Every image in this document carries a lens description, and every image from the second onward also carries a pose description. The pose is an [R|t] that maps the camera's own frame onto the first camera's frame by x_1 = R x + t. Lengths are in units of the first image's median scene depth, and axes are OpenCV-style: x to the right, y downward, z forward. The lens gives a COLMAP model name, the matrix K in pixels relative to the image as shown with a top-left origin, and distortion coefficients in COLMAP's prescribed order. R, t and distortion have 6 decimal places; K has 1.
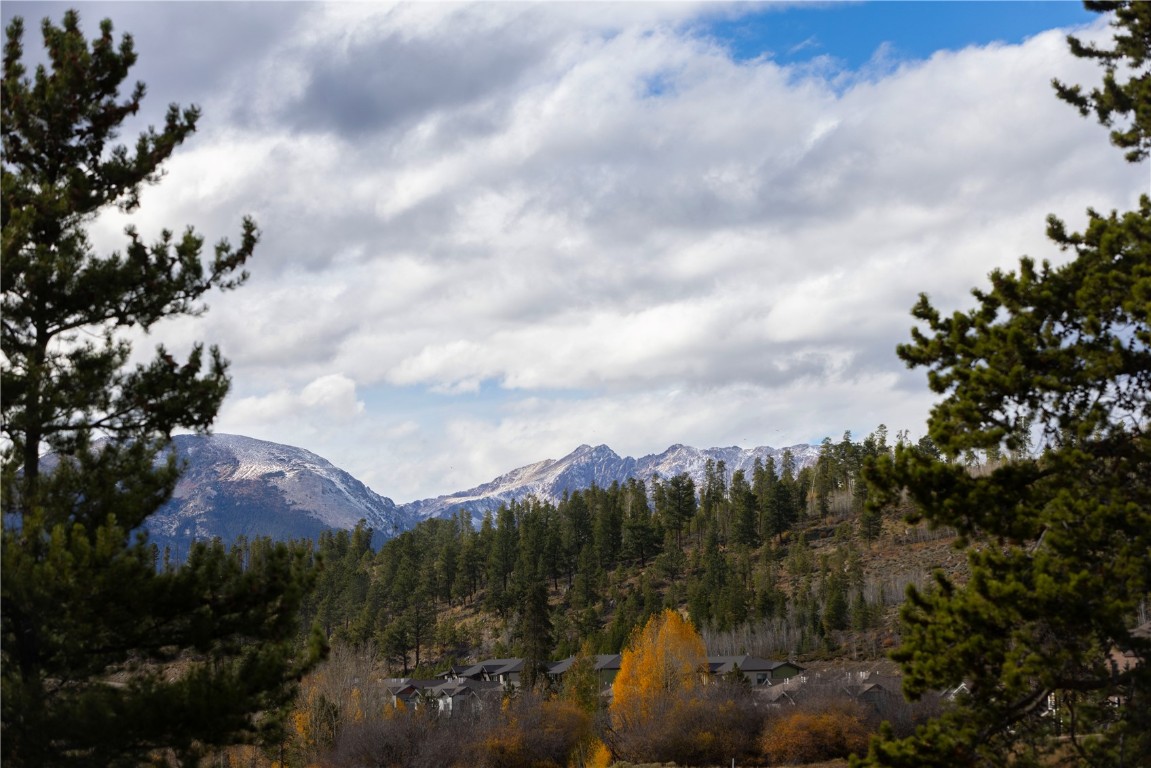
lens RADIAL K [[3348.0, 0, 575.0], [0, 3348.0, 388.6], [0, 0, 1]] dist [-0.020175, 0.000000]
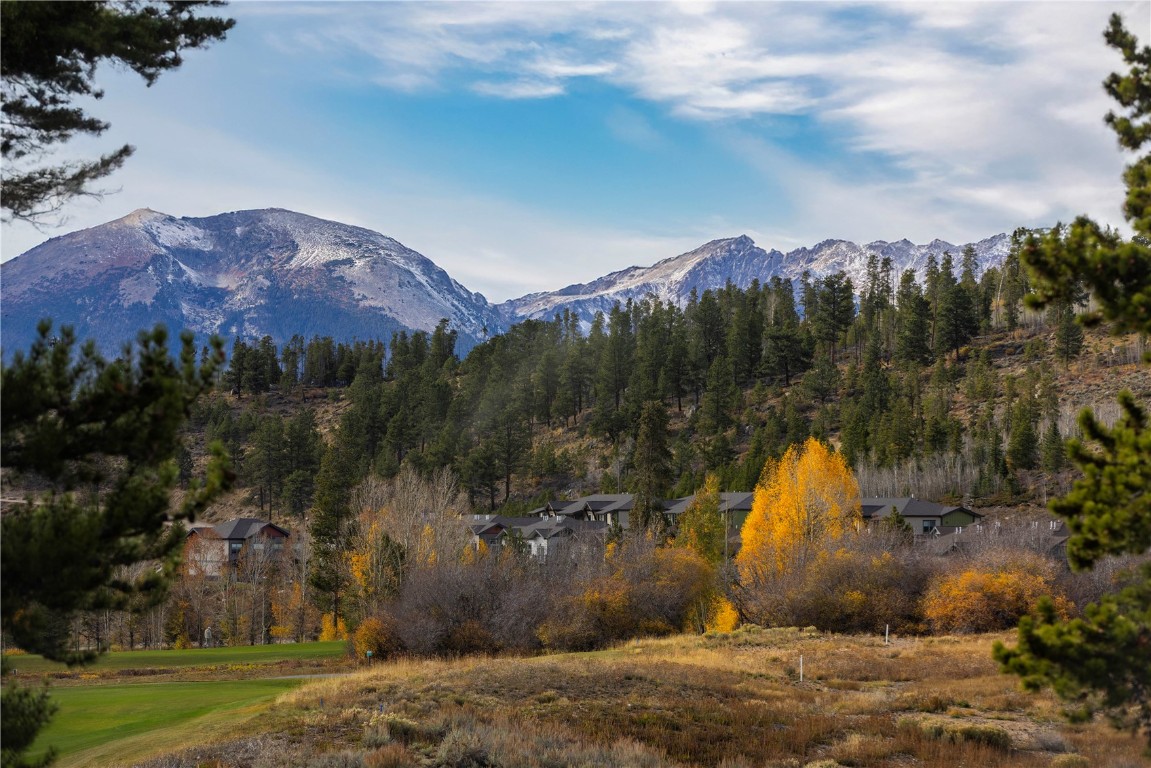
lens RADIAL K [[4115.3, 0, 575.3], [0, 4115.3, 378.2], [0, 0, 1]] dist [0.081100, 0.000000]
pose [[0.999207, 0.025447, -0.030616, 0.017400], [-0.023818, 0.998340, 0.052447, 0.007457], [0.031900, -0.051676, 0.998154, 0.104500]]
